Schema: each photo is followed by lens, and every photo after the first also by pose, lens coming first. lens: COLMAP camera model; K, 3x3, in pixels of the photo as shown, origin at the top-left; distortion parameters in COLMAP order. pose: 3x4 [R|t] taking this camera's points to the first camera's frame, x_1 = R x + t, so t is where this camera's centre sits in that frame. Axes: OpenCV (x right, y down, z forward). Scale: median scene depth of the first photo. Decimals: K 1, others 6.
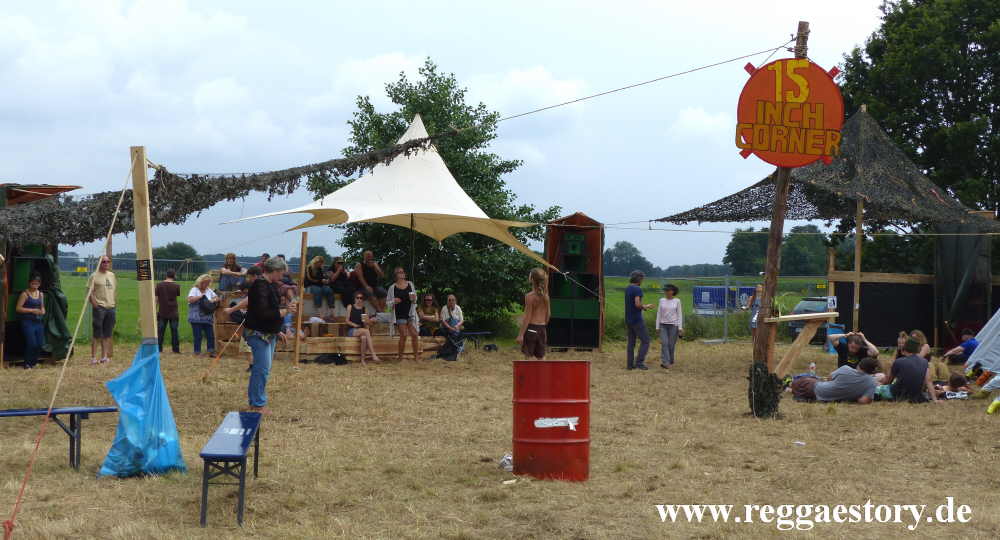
lens RADIAL K [[1069.3, 0, 499.2], [0, 1069.3, 269.7], [0, 0, 1]] dist [-0.000418, 0.000000]
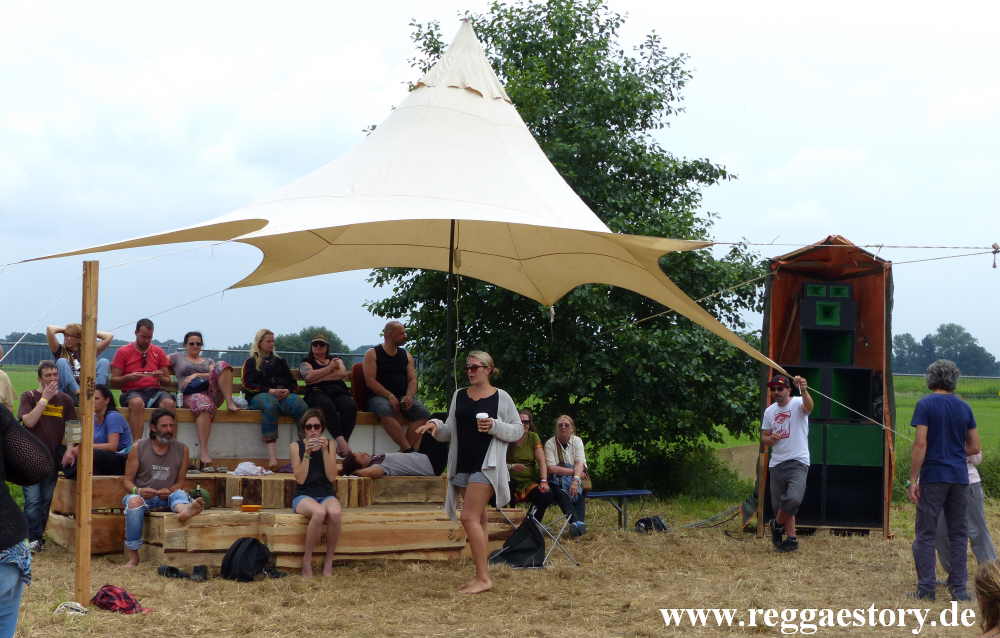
lens RADIAL K [[1513.1, 0, 501.3], [0, 1513.1, 319.9], [0, 0, 1]] dist [-0.035869, 0.000000]
pose [[0.984907, -0.005955, -0.172980, 0.044179], [0.000698, 0.999536, -0.030435, 0.002286], [0.173081, 0.029855, 0.984455, 0.328242]]
